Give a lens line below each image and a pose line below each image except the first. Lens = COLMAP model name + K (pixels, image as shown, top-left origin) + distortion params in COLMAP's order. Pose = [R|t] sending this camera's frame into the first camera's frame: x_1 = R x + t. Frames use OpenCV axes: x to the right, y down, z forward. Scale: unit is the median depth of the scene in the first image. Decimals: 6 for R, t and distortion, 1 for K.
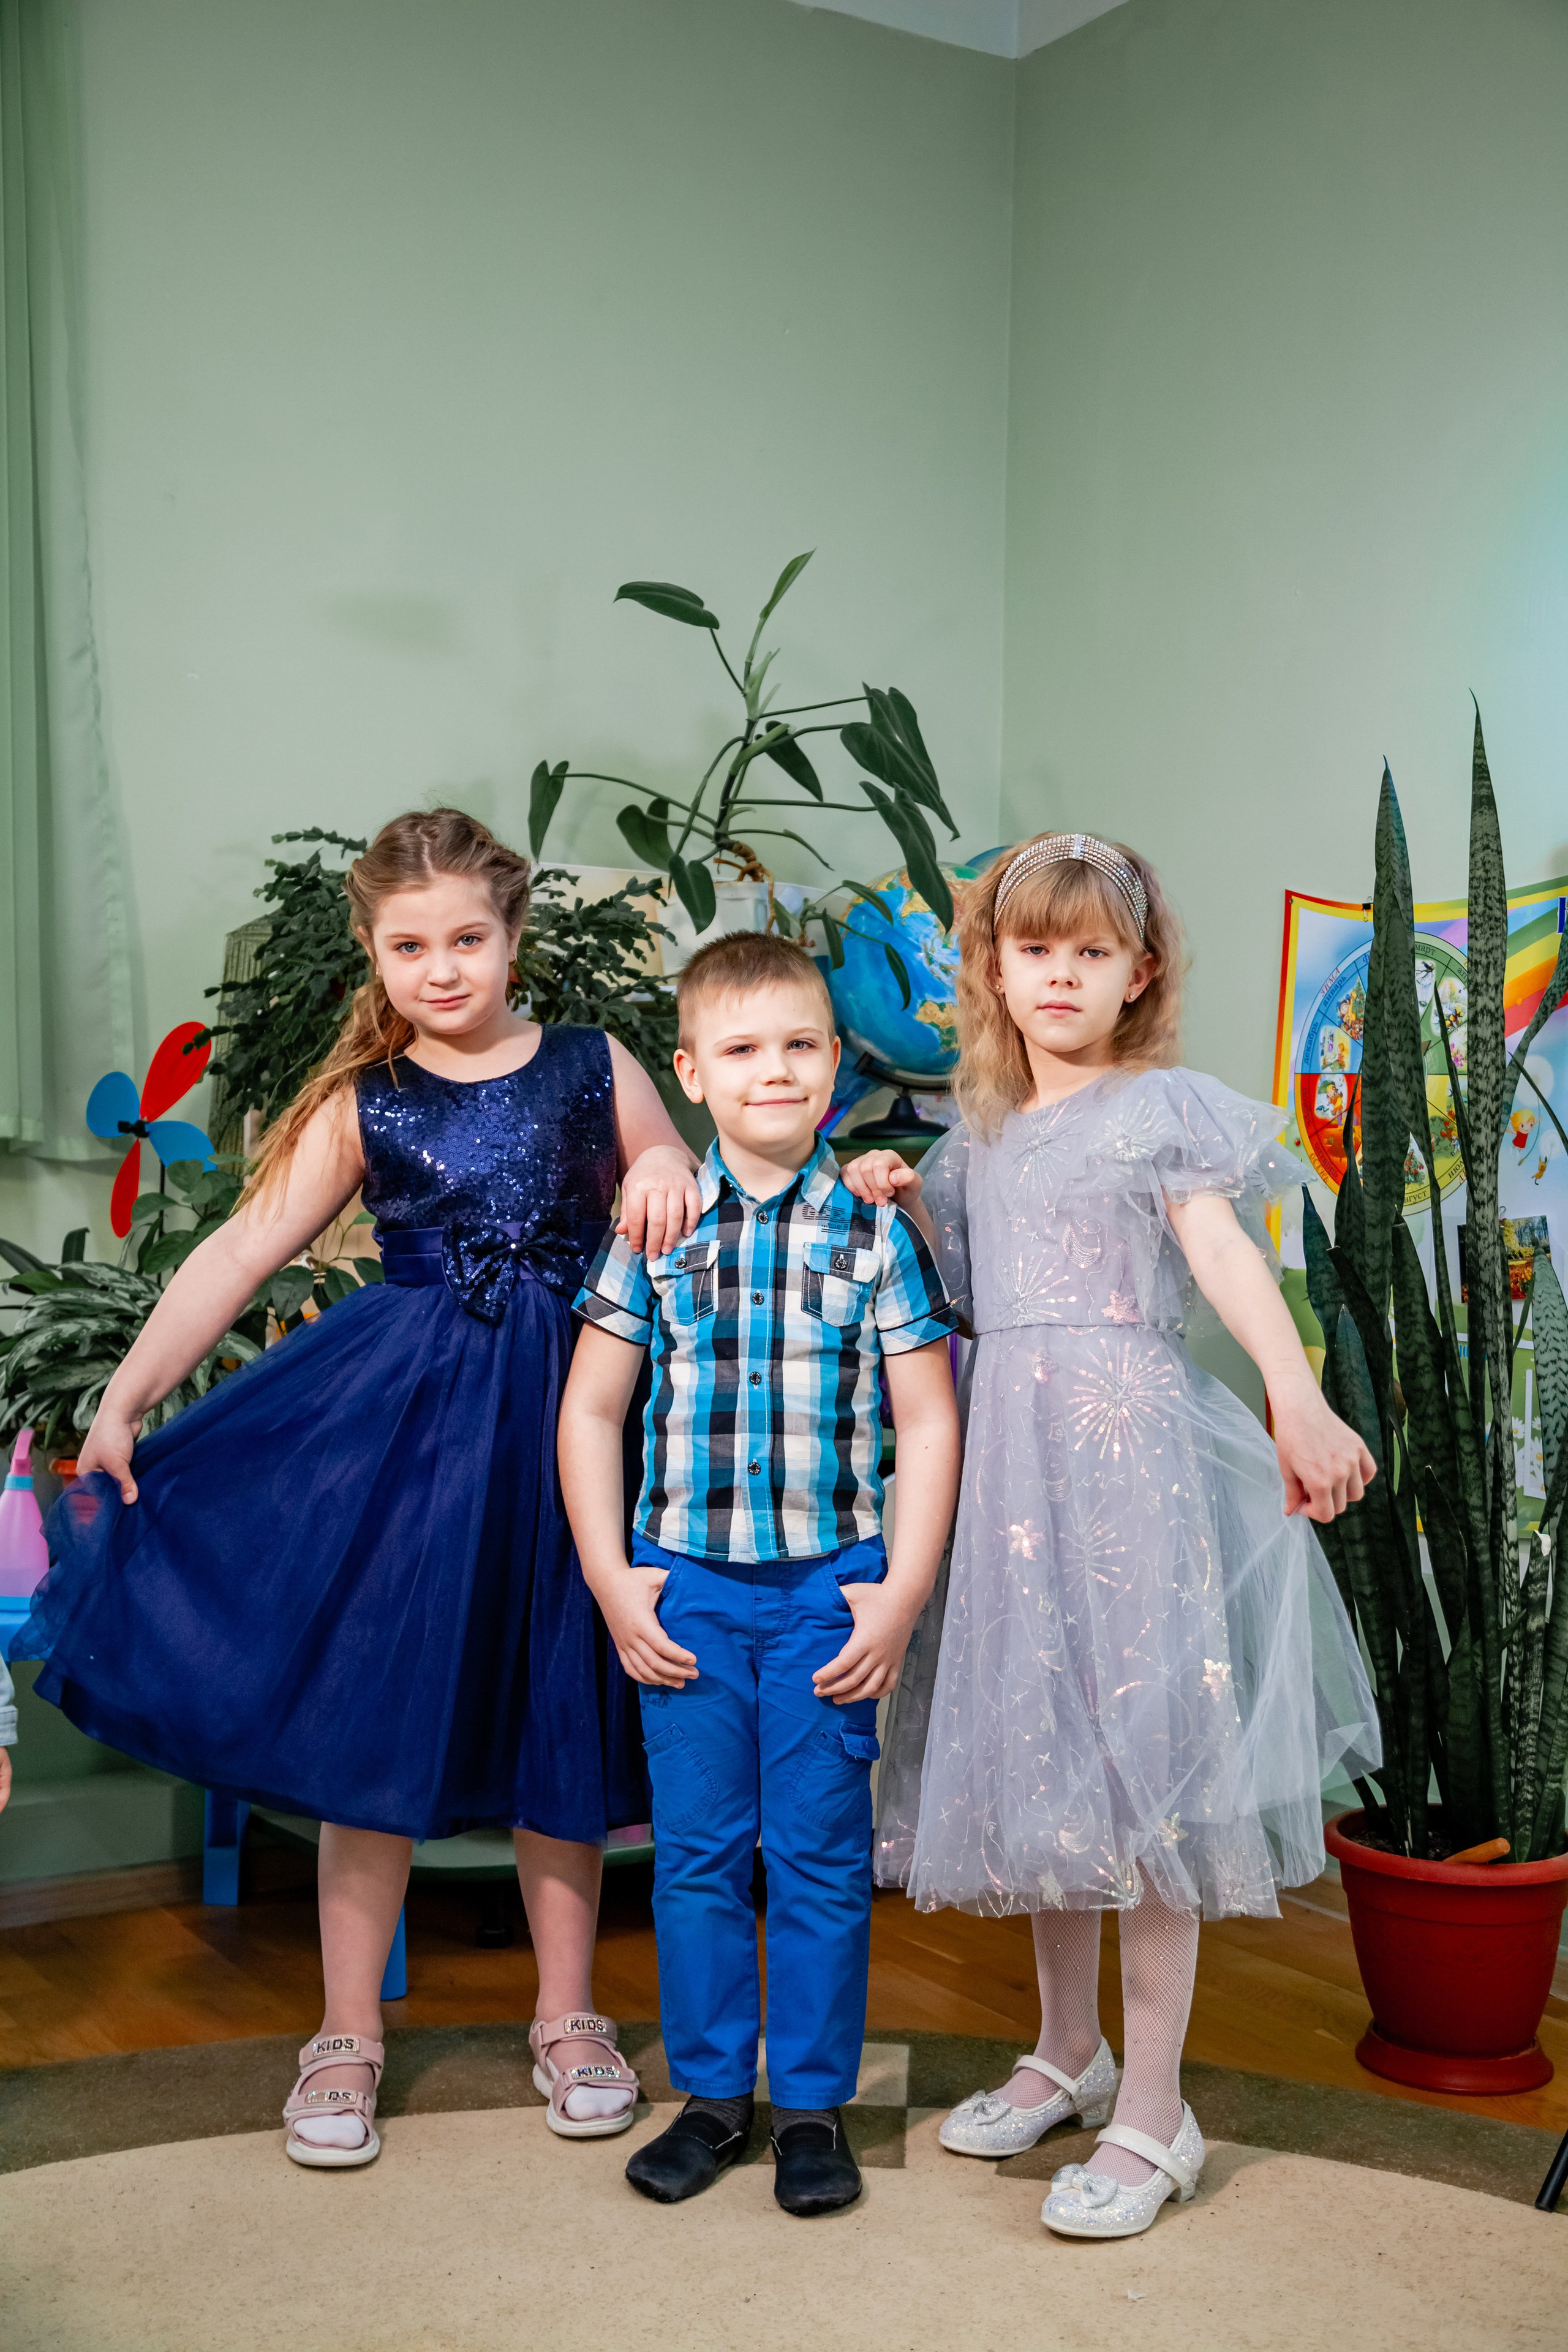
lens RADIAL K [[2681.2, 0, 788.3], [0, 2681.2, 1169.1], [0, 0, 1]] dist [0.044940, 0.080767]
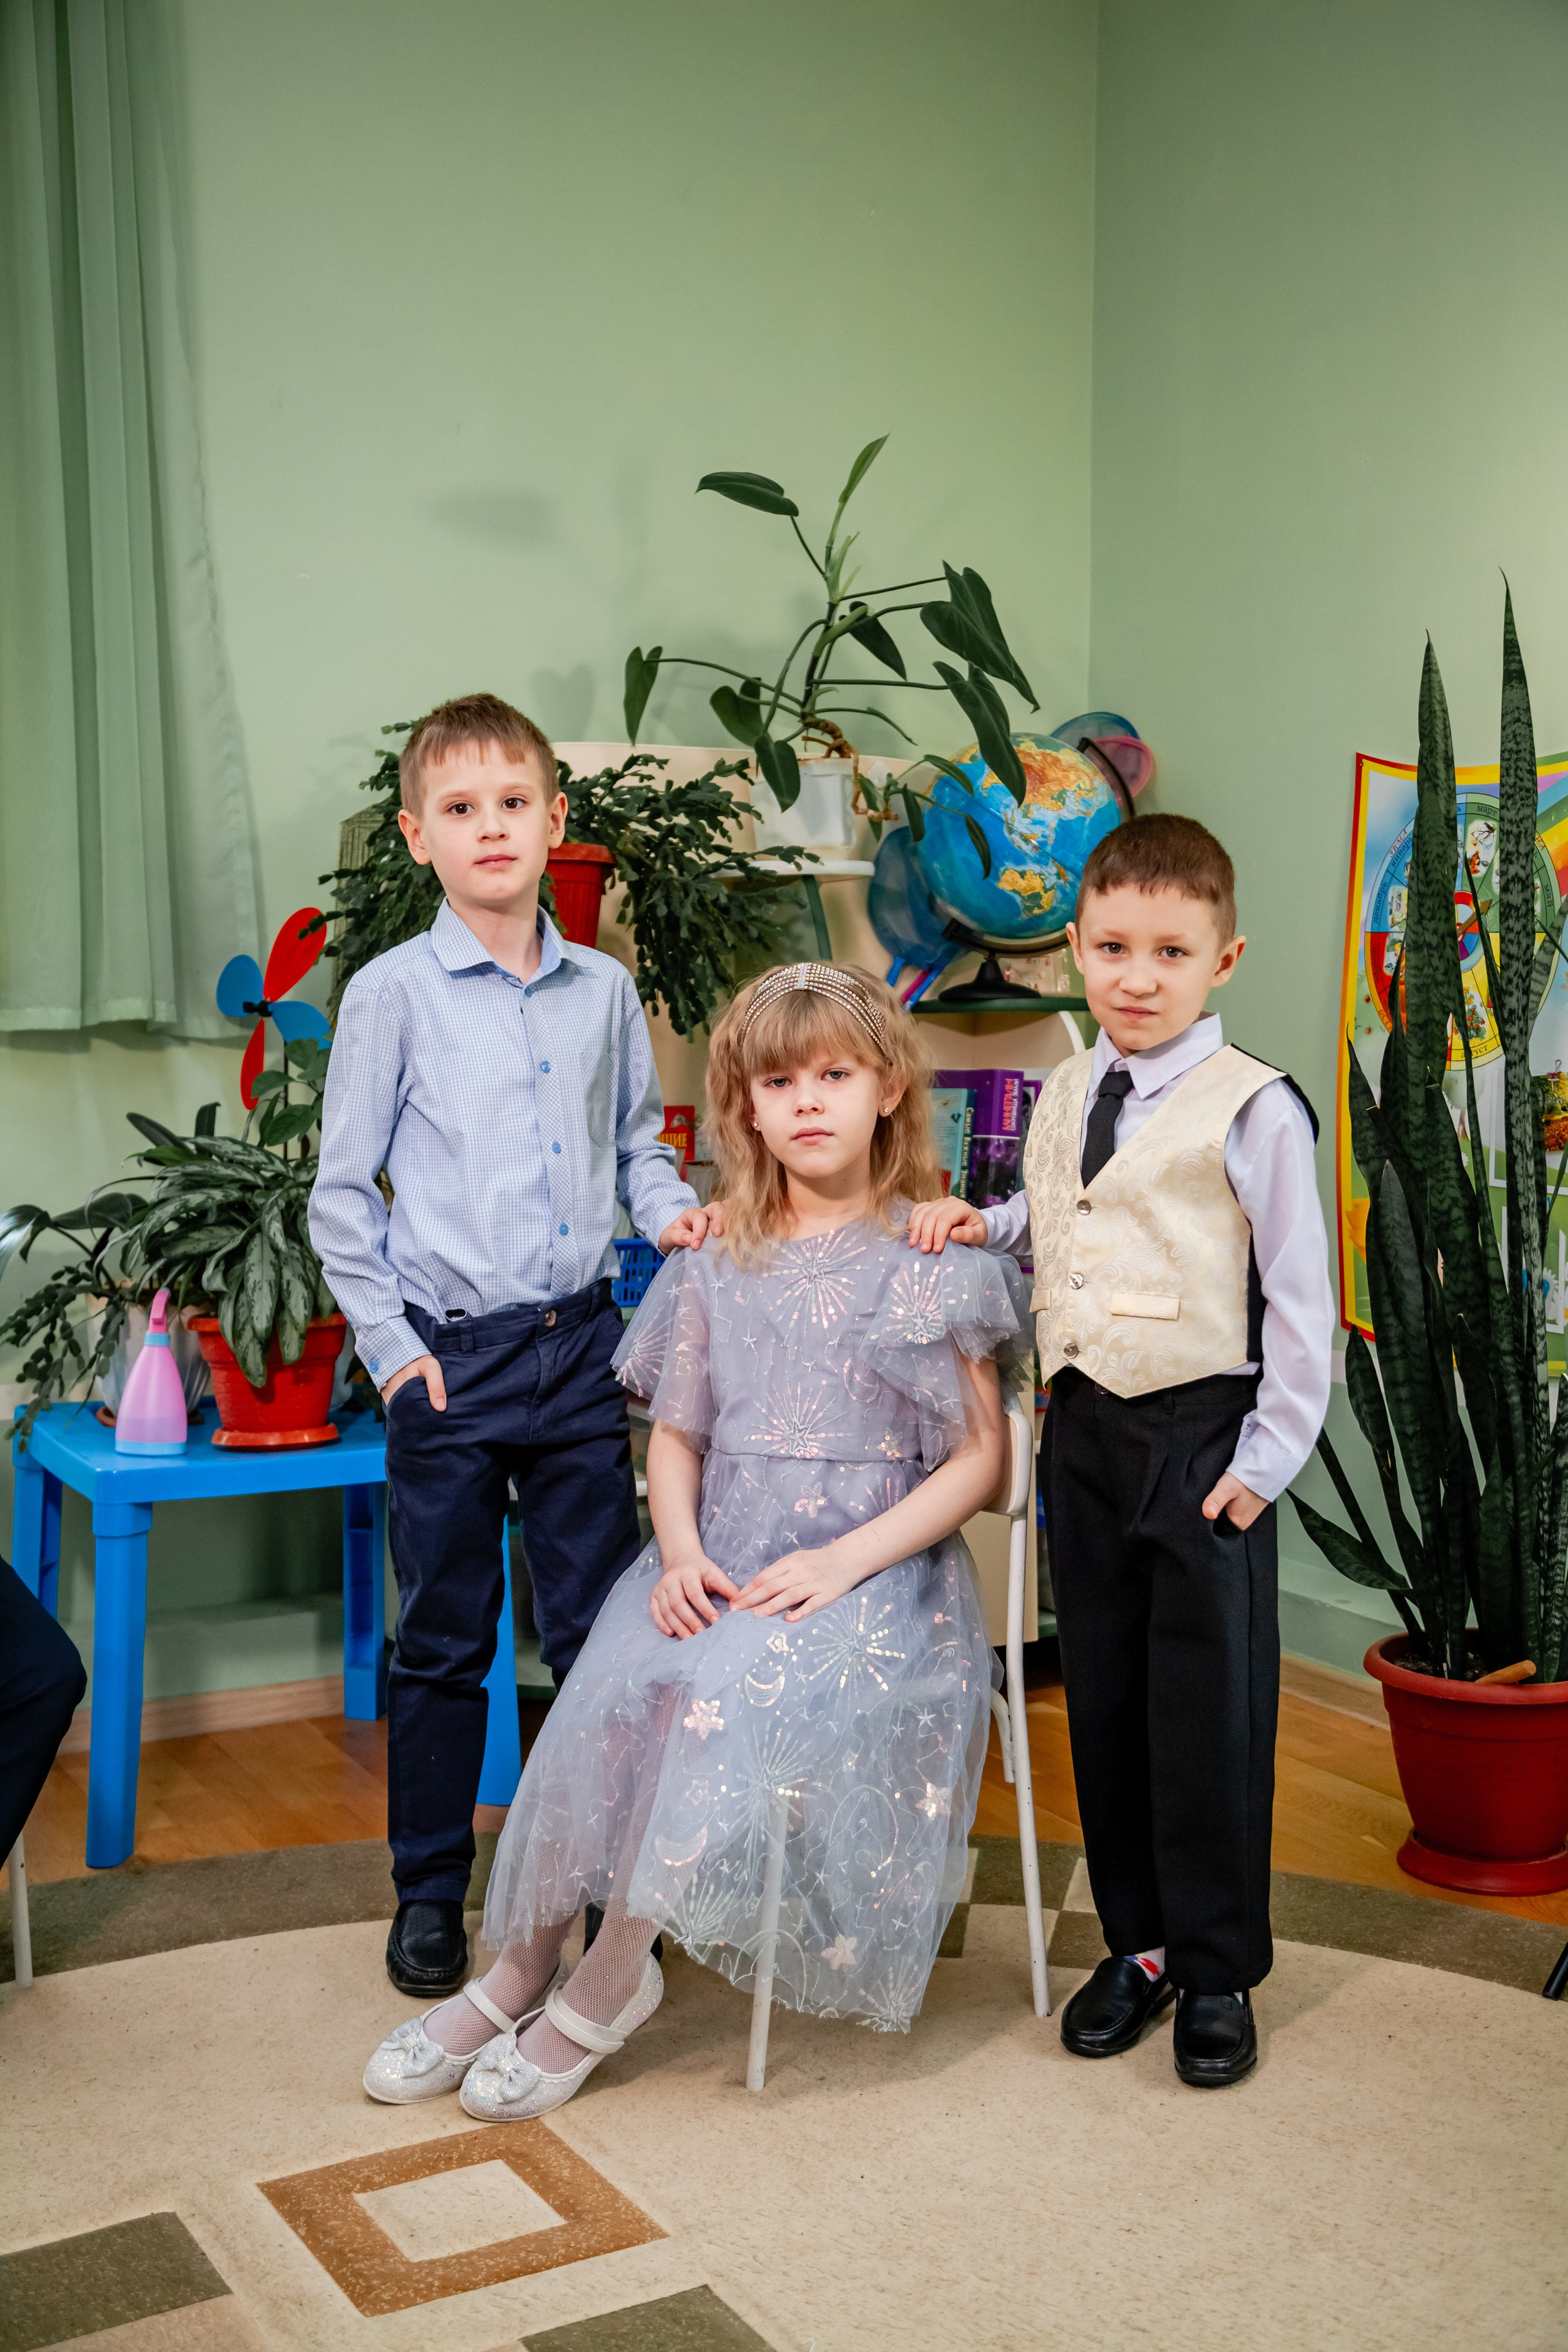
lens RADIAL K [[2629.5, 0, 782.2], [0, 2629.5, 1180.0], [0, 0, 1]] dist [0.045353, 0.039153]
pose [[0.997487, -0.013016, -0.069640, 0.042003], [0.017603, 0.997686, 0.065674, -0.013545], [0.068624, -0.066735, 0.995408, -0.041163]]
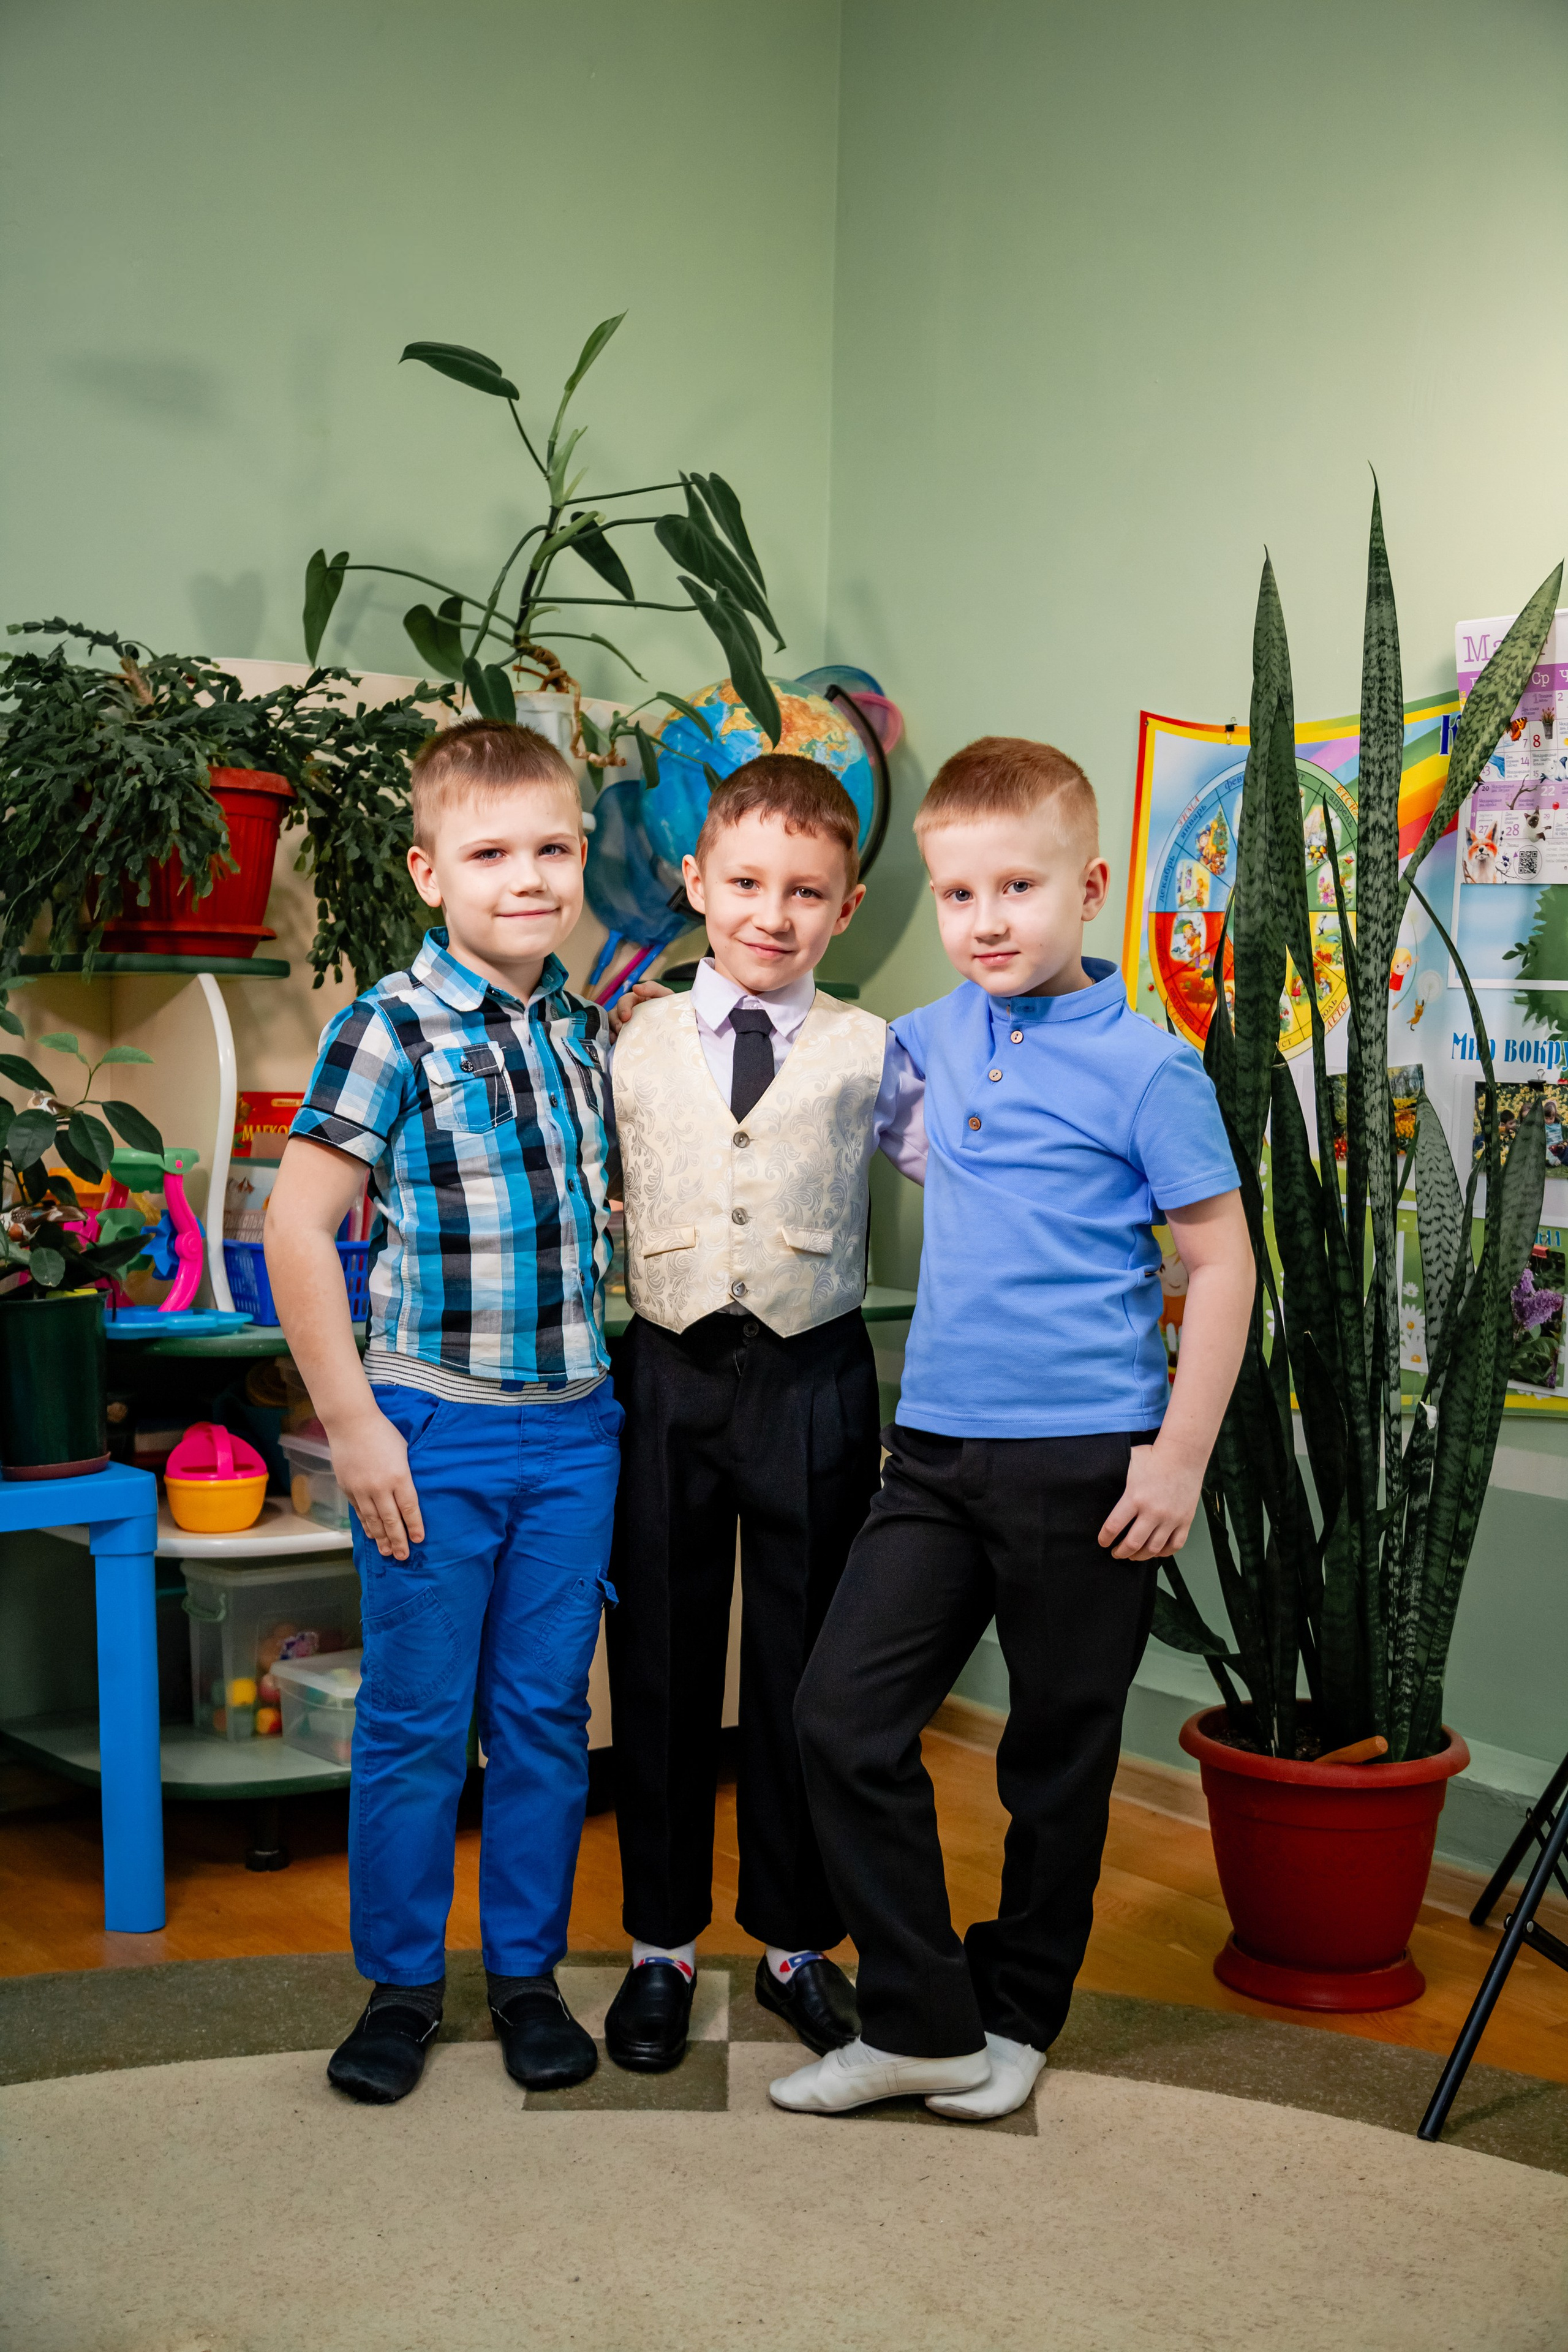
lens RADIAL K [[2746.0, 0, 787.9], [0, 2746.0, 1176.4], [0, 0, 1]] dist [0.073398, -0.004184]
pose [[0.997224, 0.002669, 0.074410, -0.005211], [-0.006046, 0.998960, 0.045196, 0.015934], [-0.074212, -0.045520, 0.996203, 0.083879]]
